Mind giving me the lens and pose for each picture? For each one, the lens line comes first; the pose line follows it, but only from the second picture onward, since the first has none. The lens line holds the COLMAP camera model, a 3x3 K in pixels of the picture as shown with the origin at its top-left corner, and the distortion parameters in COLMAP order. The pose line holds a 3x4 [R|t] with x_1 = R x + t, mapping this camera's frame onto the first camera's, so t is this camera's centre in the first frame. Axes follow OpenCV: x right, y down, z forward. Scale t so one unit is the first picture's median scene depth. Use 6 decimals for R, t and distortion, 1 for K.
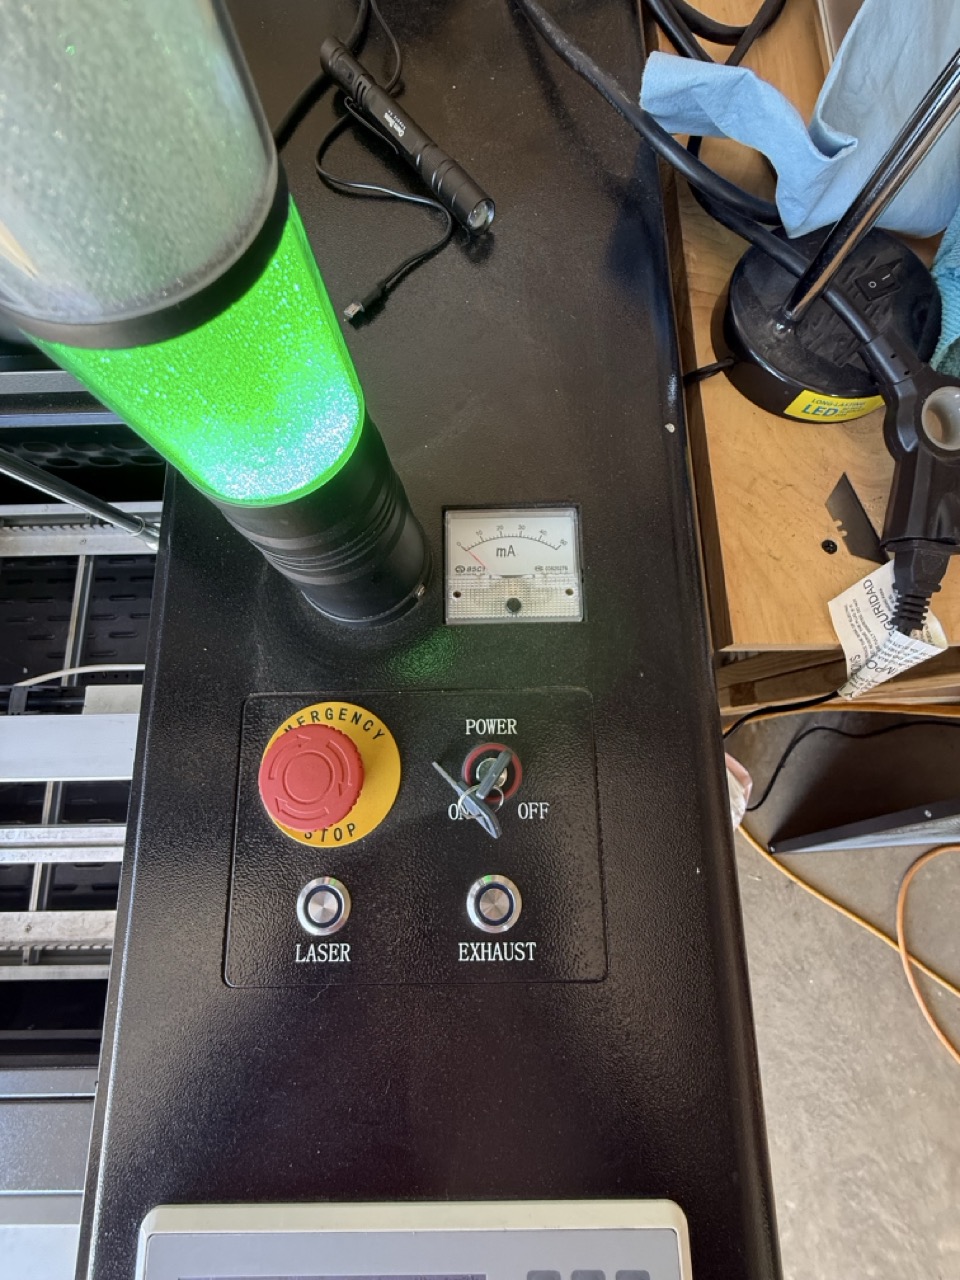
lens RADIAL K [[511.7, 0, 482.1], [0, 511.7, 631.2], [0, 0, 1]] dist [-0.000871, 0.000069]
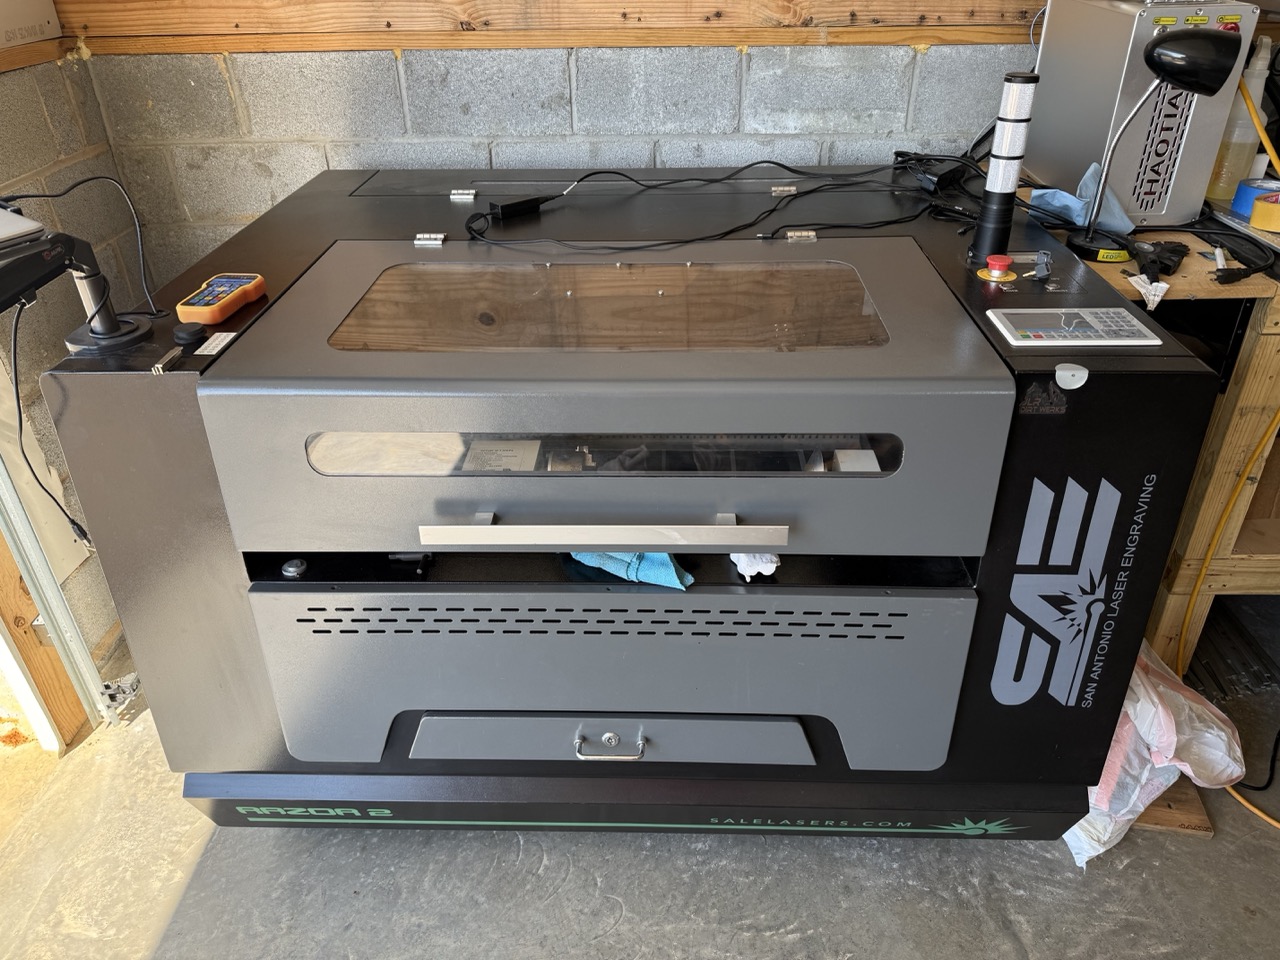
lens RADIAL K [[914.0, 0, 640.0], [0, 914.0, 480.0], [0, 0, 1]] dist [-0.004040, -0.002002]
pose [[0.998888, 0.025152, -0.039867, -0.522249], [-0.046248, 0.686538, -0.725622, 1.257982], [0.009119, 0.726659, 0.686938, -0.503204]]
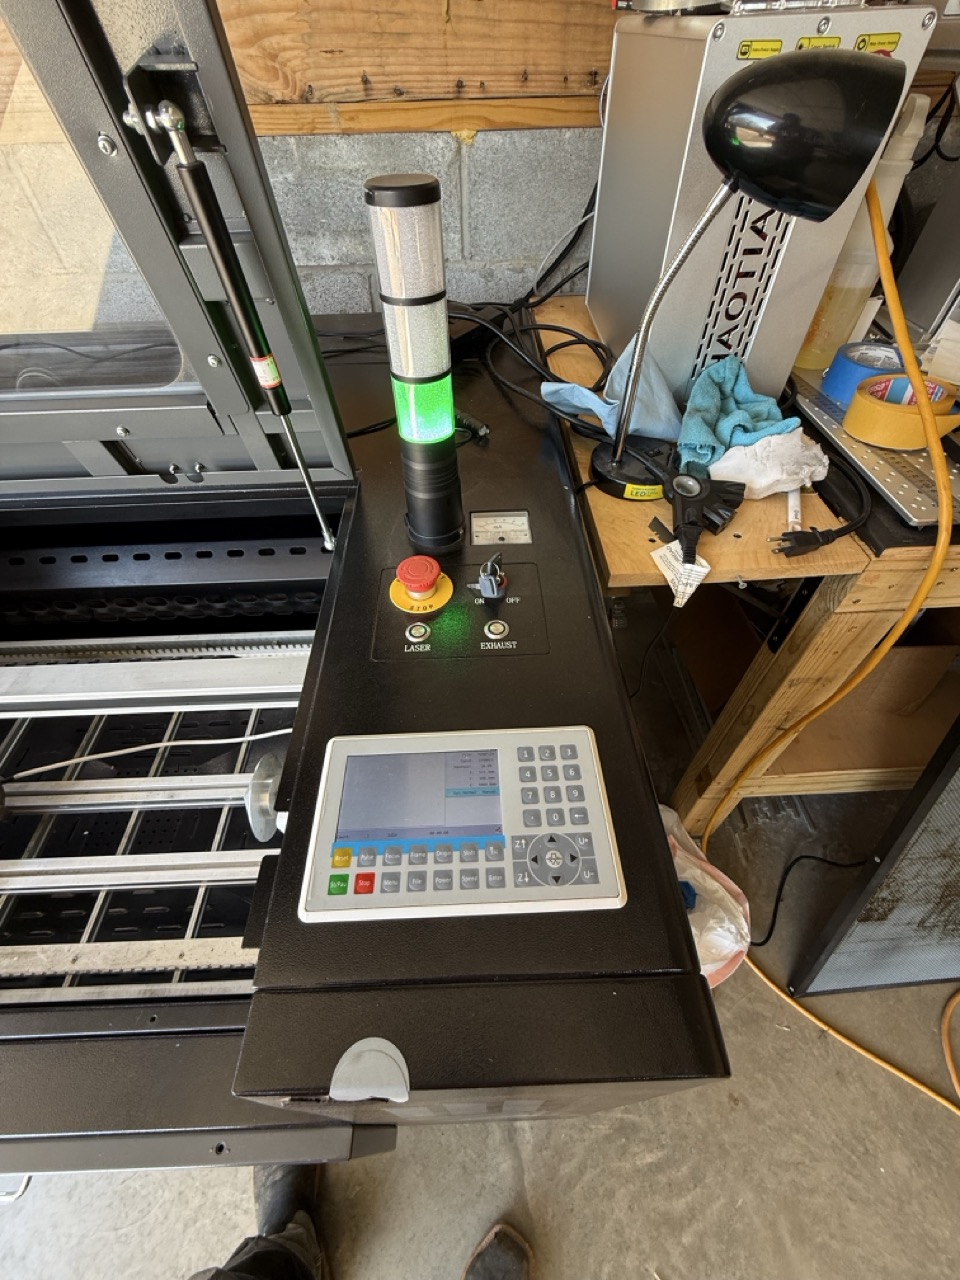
lens RADIAL K [[511.7, 0, 482.1], [0, 511.7, 631.2], [0, 0, 1]] dist [-0.000871, 0.000069]
pose [[0.999843, -0.016029, 0.007607, -0.010530], [0.017710, 0.875642, -0.482636, 0.304151], [0.001076, 0.482695, 0.875788, -0.172919]]
